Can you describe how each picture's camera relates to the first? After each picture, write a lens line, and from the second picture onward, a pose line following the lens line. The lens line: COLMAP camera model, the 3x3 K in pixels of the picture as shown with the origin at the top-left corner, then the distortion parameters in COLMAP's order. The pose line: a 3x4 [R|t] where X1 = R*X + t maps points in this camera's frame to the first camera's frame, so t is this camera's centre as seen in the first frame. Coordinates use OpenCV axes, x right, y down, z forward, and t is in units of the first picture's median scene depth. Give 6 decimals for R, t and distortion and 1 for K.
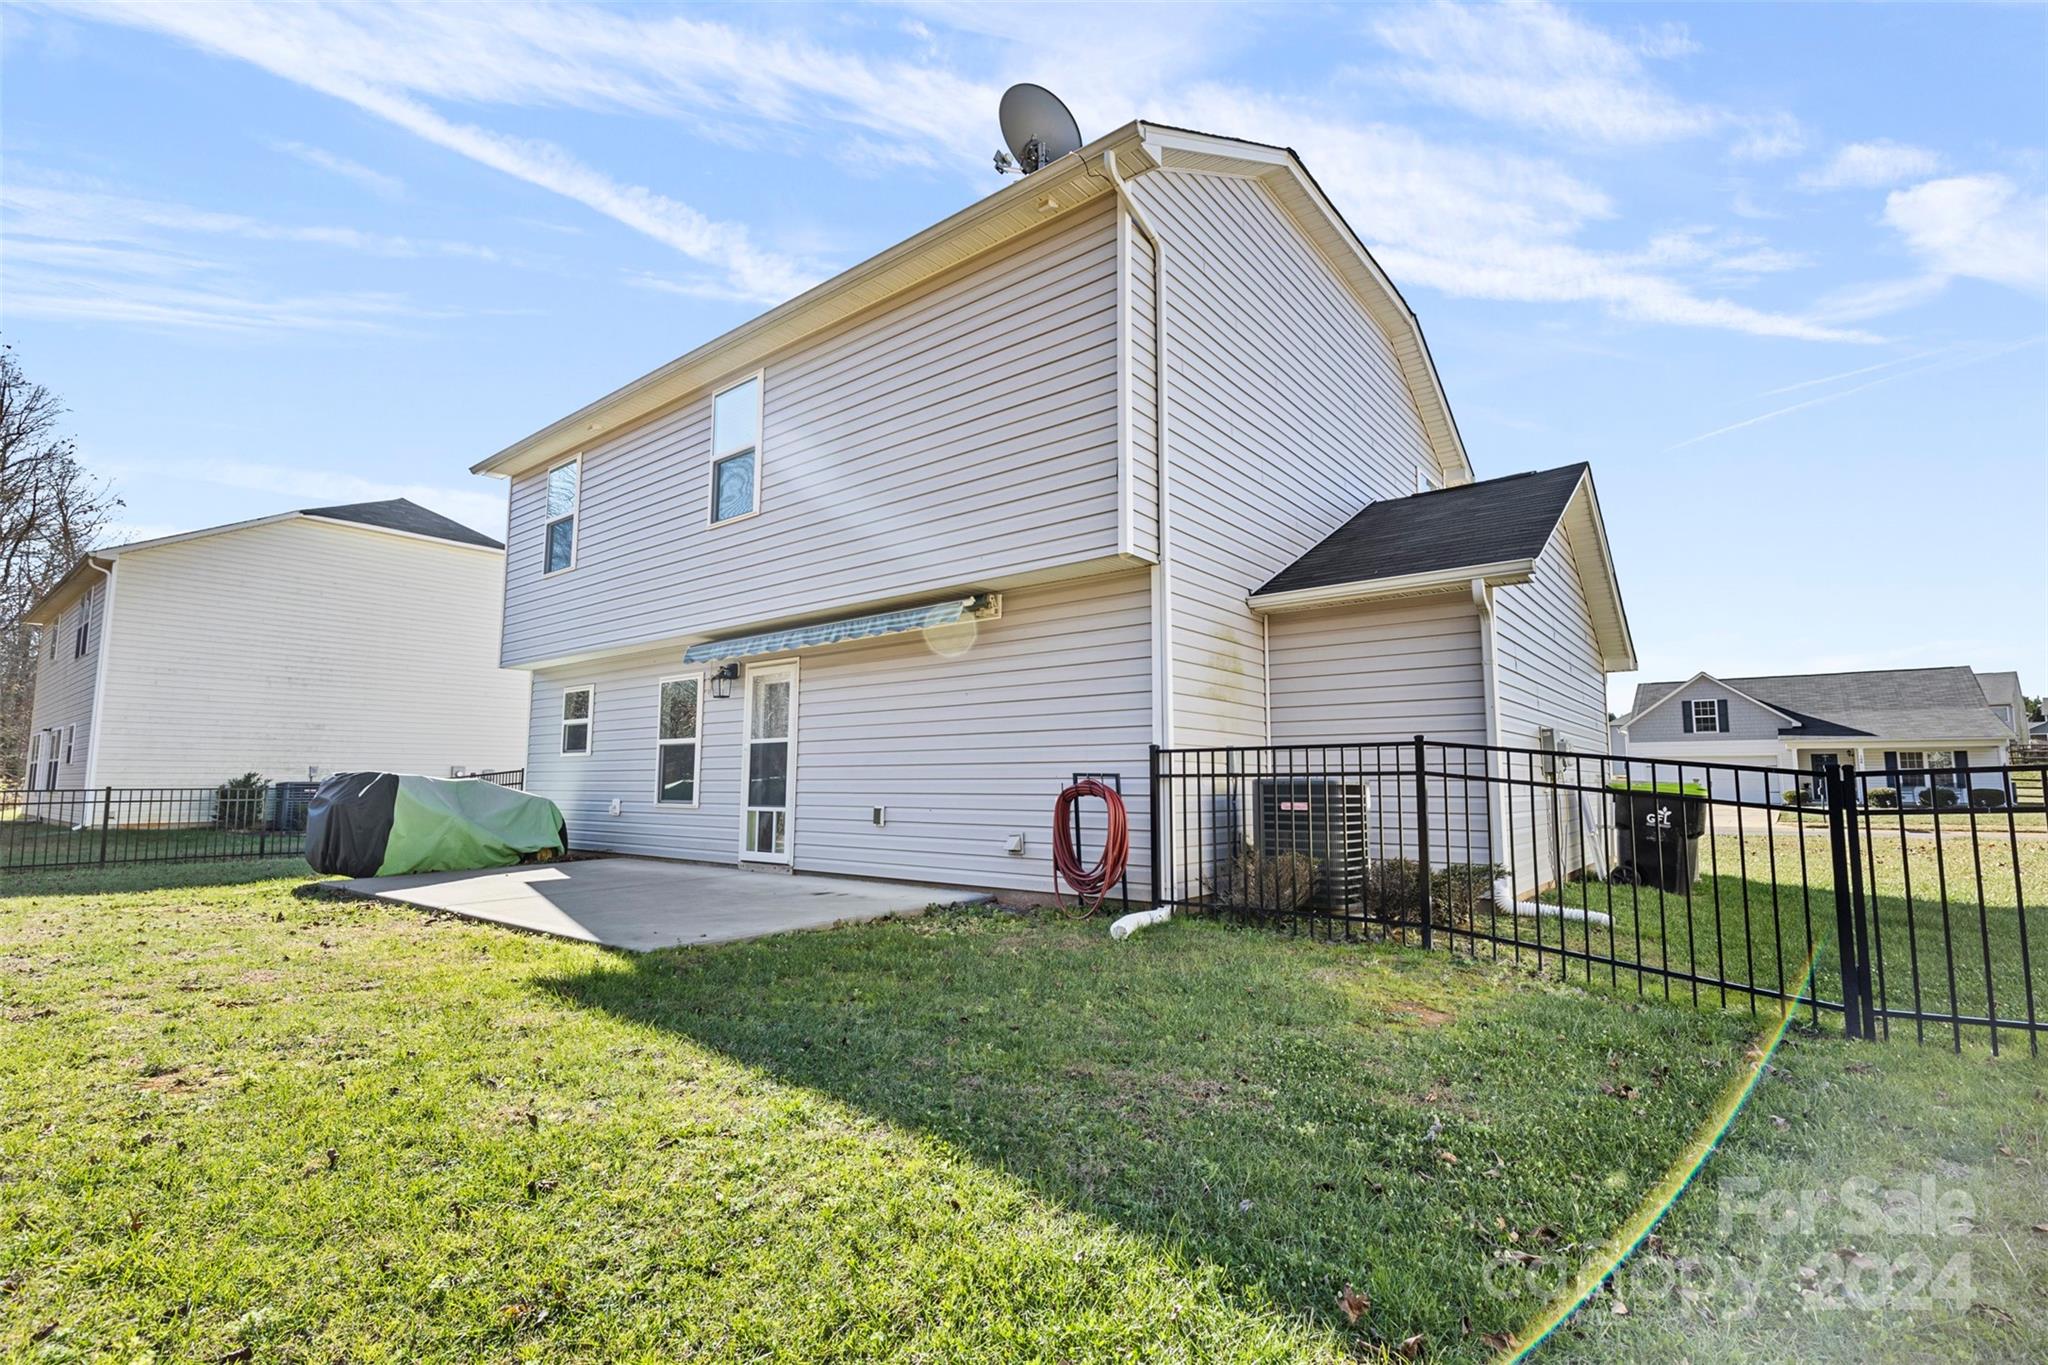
lens RADIAL K [[928.5, 0, 1025.4], [0, 928.5, 692.6], [0, 0, 1]] dist [-0.001239, -0.000146]
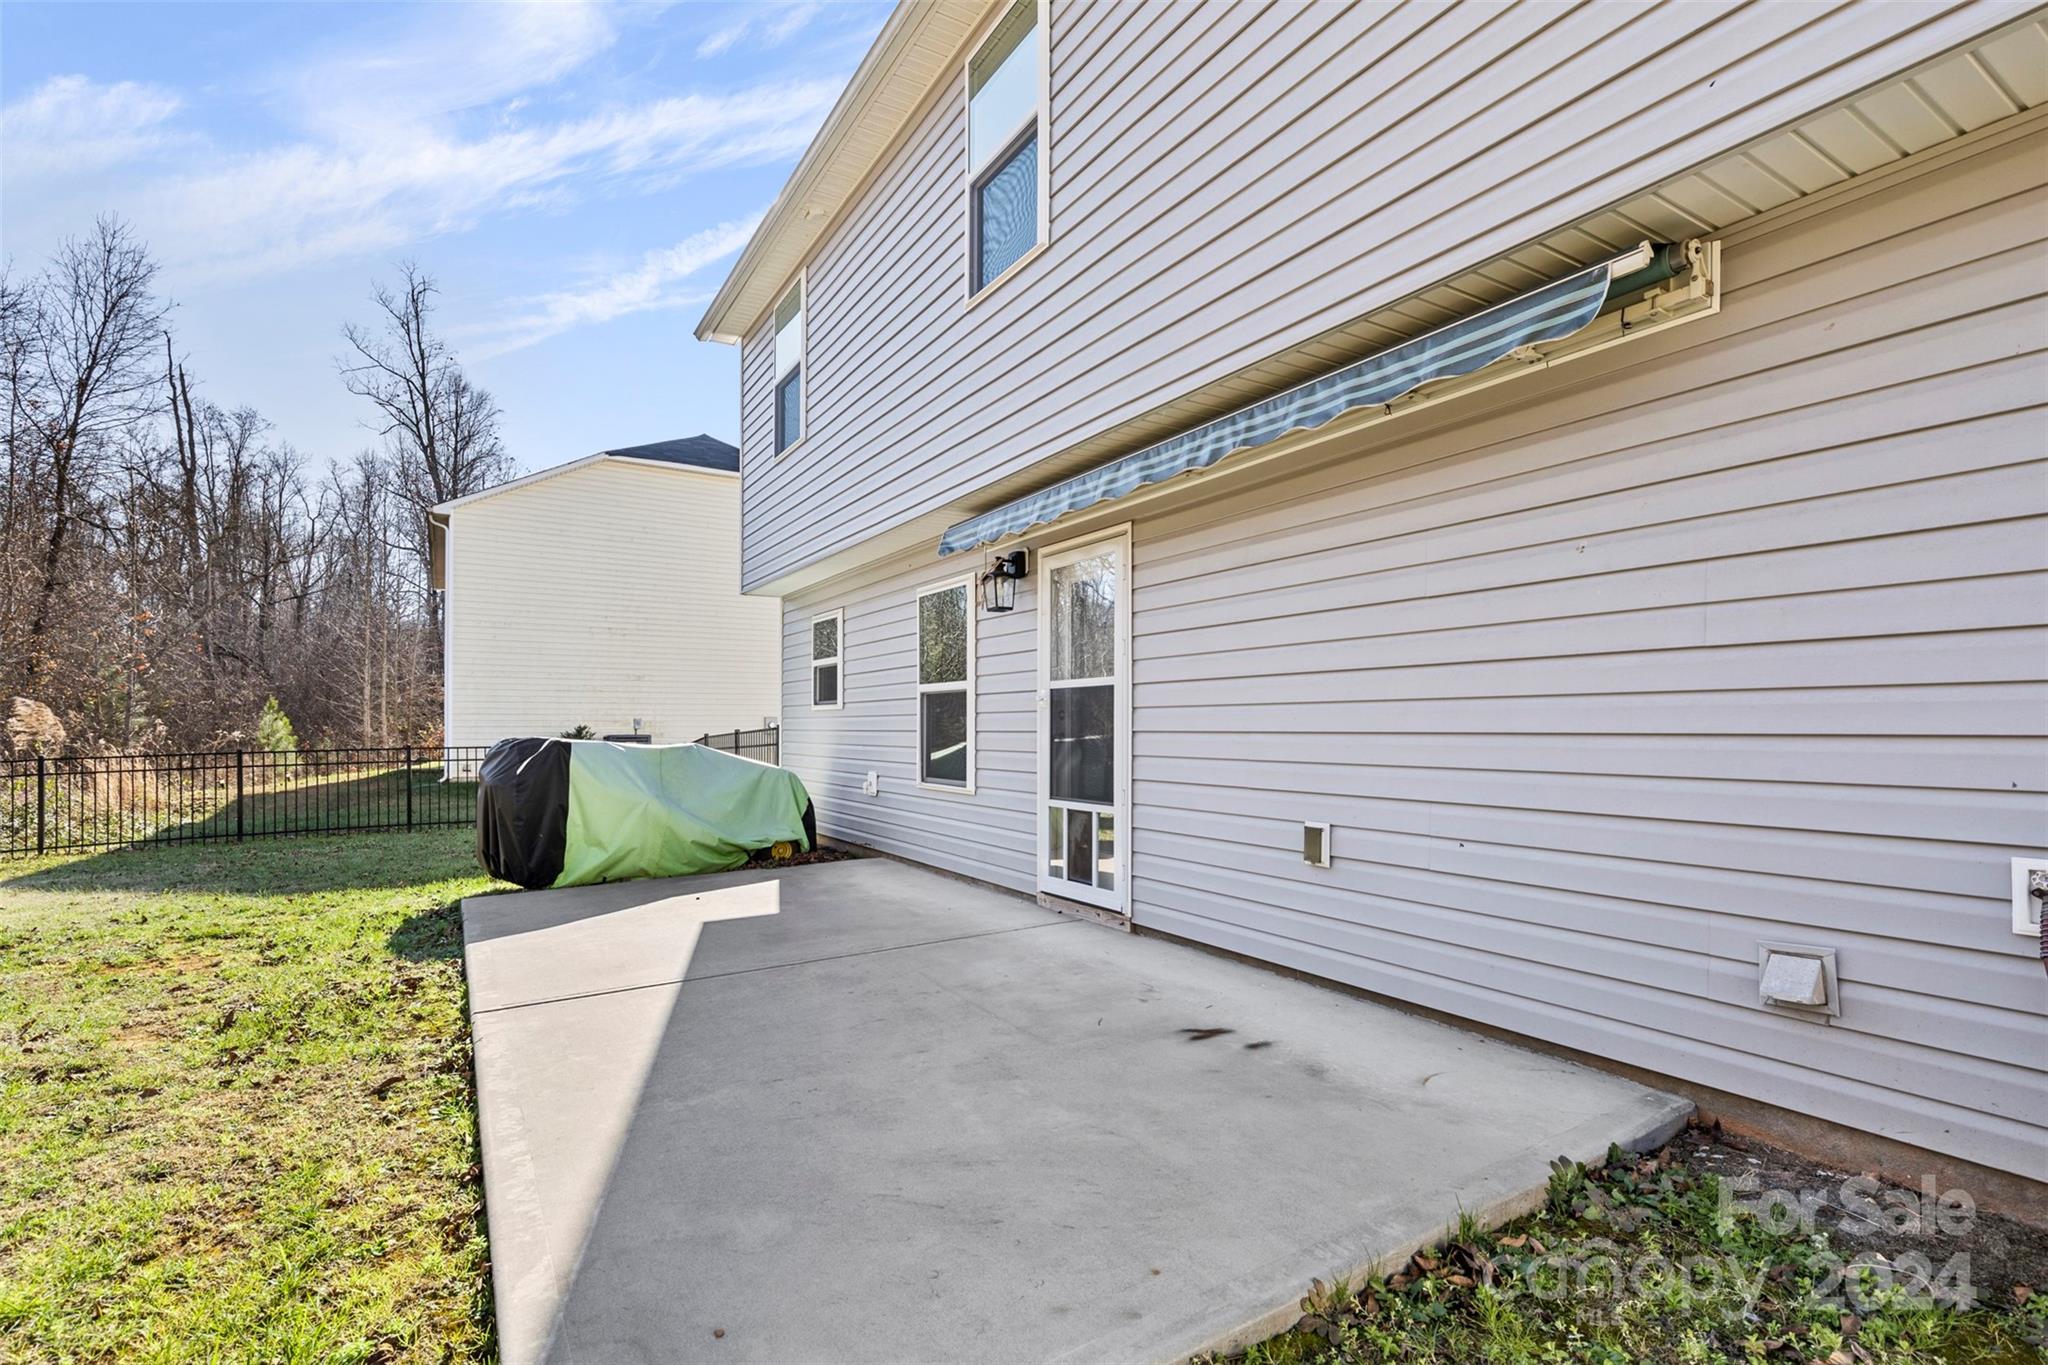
lens RADIAL K [[937.1, 0, 1021.6], [0, 937.1, 715.3], [0, 0, 1]] dist [-0.001400, -0.000315]
pose [[0.942248, -0.007363, -0.334834, -0.118970], [0.036791, 0.995983, 0.081631, 0.023135], [0.332888, -0.089236, 0.938735, 0.448137]]
